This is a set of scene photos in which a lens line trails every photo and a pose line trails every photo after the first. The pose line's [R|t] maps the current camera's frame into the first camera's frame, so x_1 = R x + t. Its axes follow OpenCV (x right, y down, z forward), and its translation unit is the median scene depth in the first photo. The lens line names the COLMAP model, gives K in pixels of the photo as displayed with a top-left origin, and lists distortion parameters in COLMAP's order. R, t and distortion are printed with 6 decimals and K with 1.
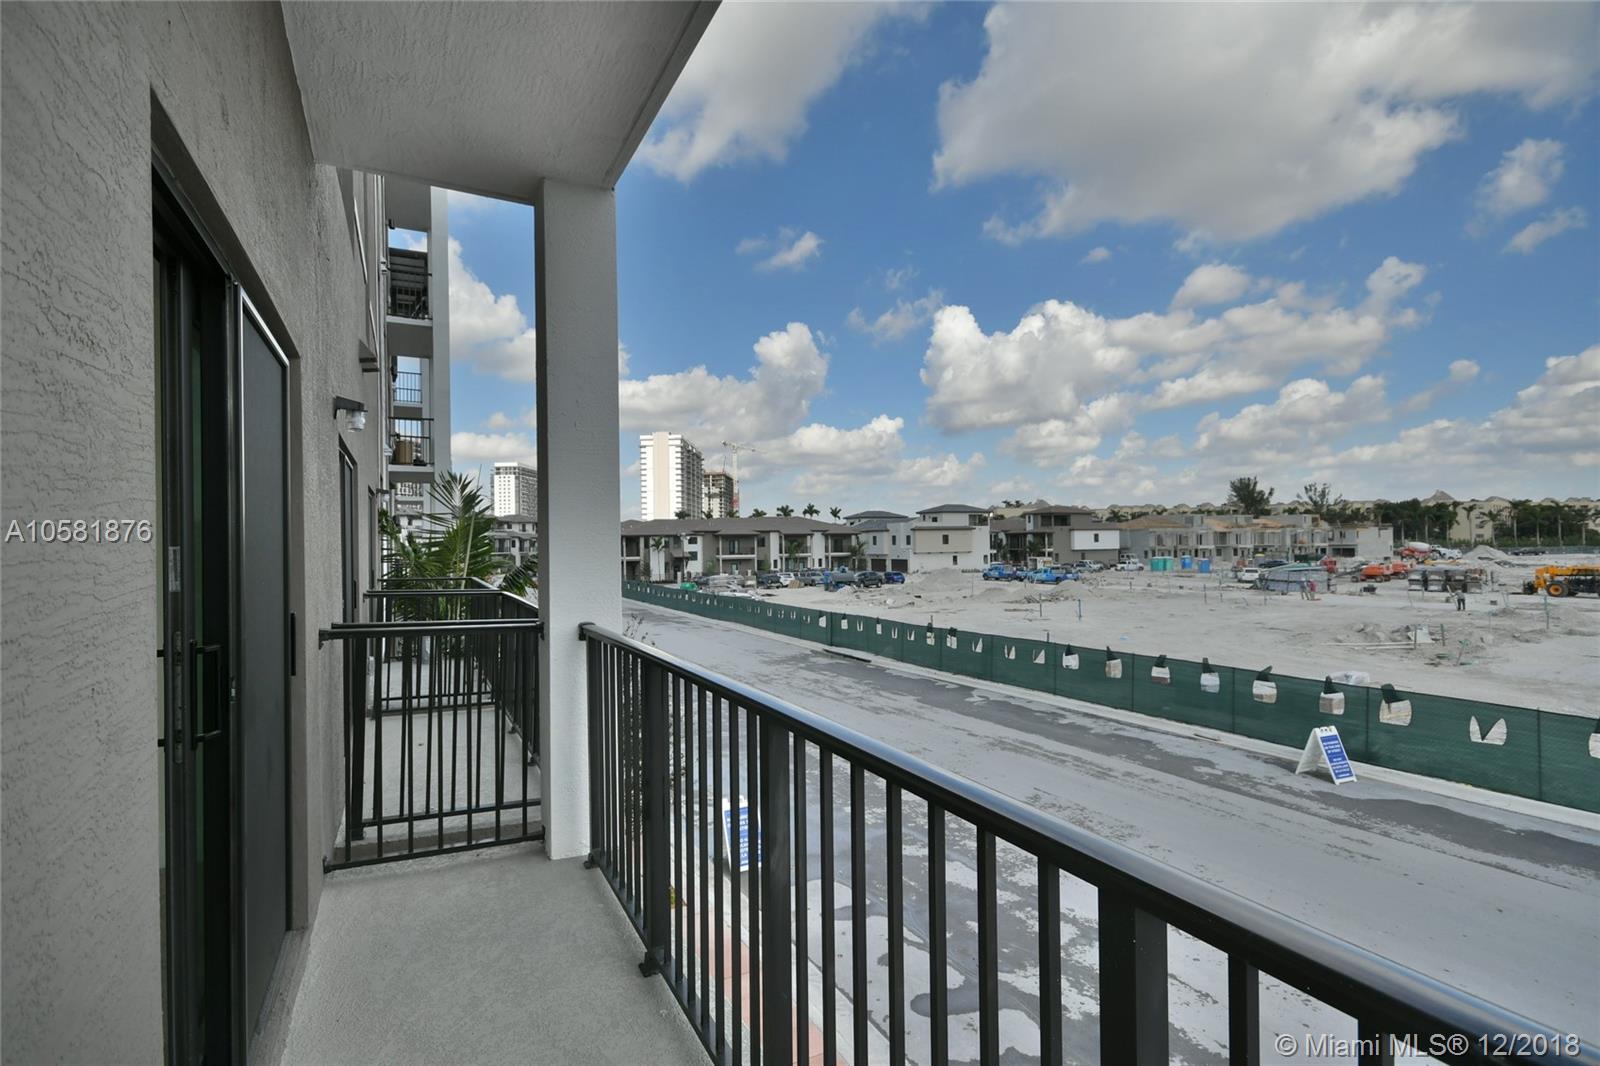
lens RADIAL K [[821.8, 0, 800.0], [0, 821.8, 533.0], [0, 0, 1]] dist [-0.015446, -0.000068]
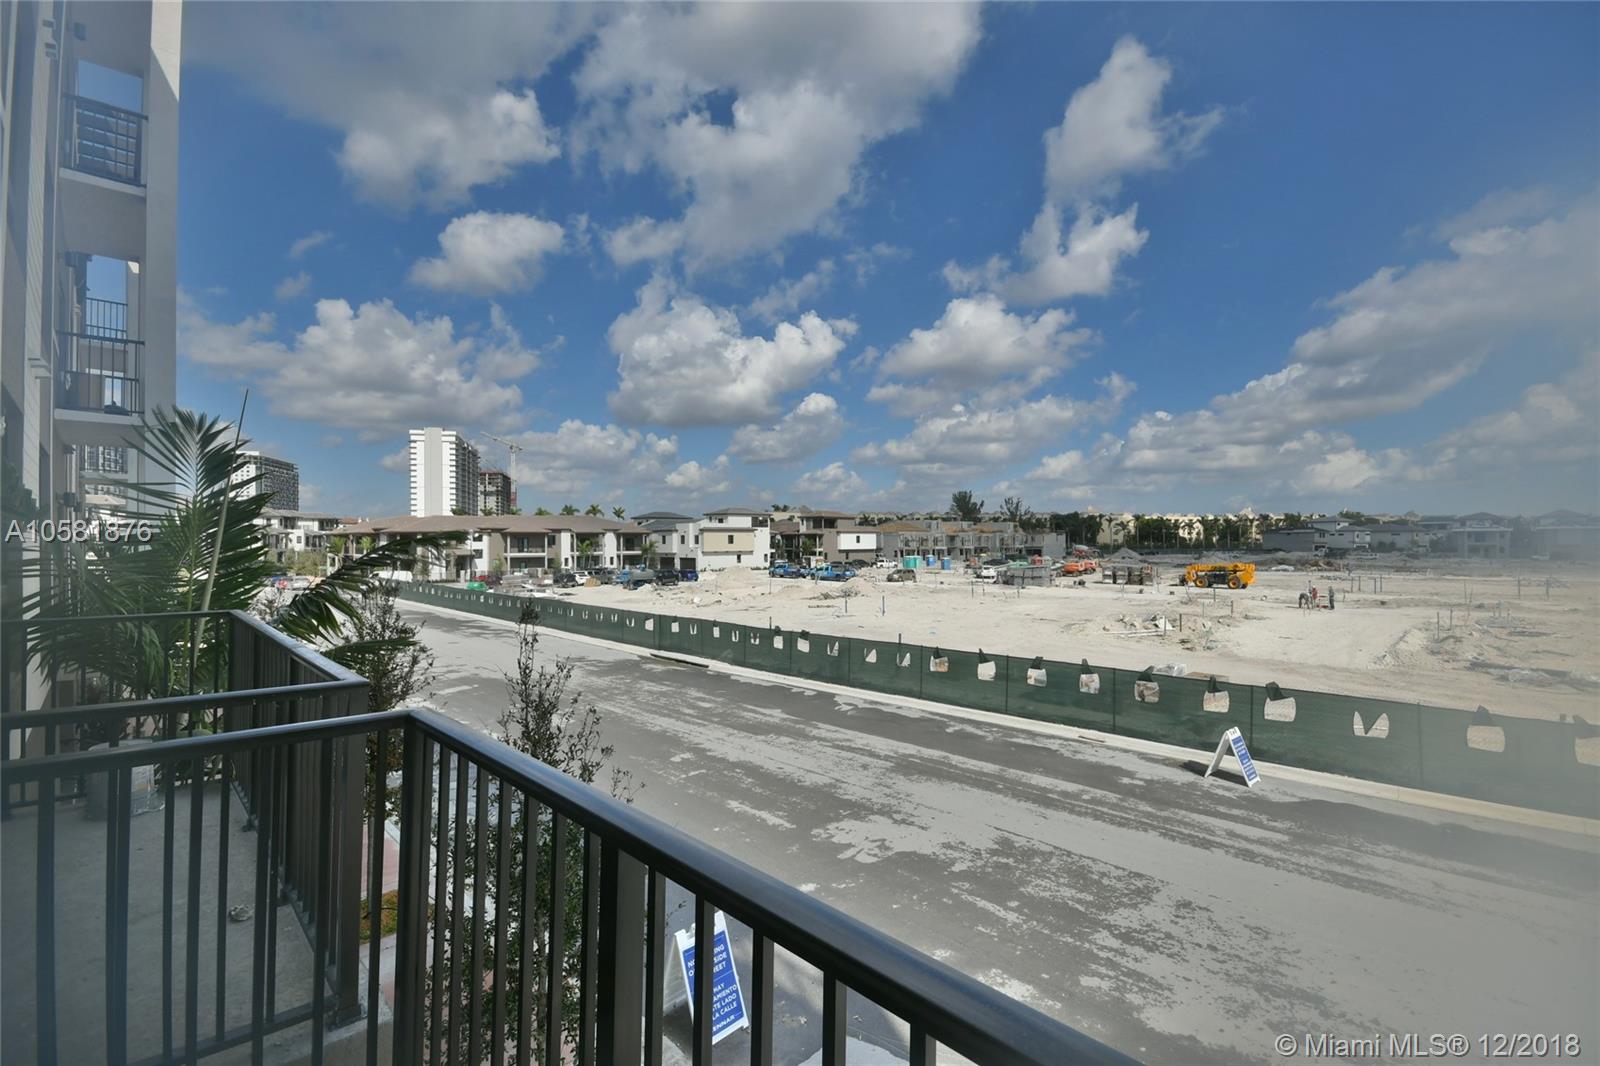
lens RADIAL K [[703.5, 0, 792.2], [0, 703.5, 535.0], [0, 0, 1]] dist [-0.001497, -0.009531]
pose [[0.947807, 0.011407, 0.318640, -0.042198], [-0.011927, 0.999929, -0.000322, 0.001224], [-0.318621, -0.003495, 0.947876, 0.096988]]
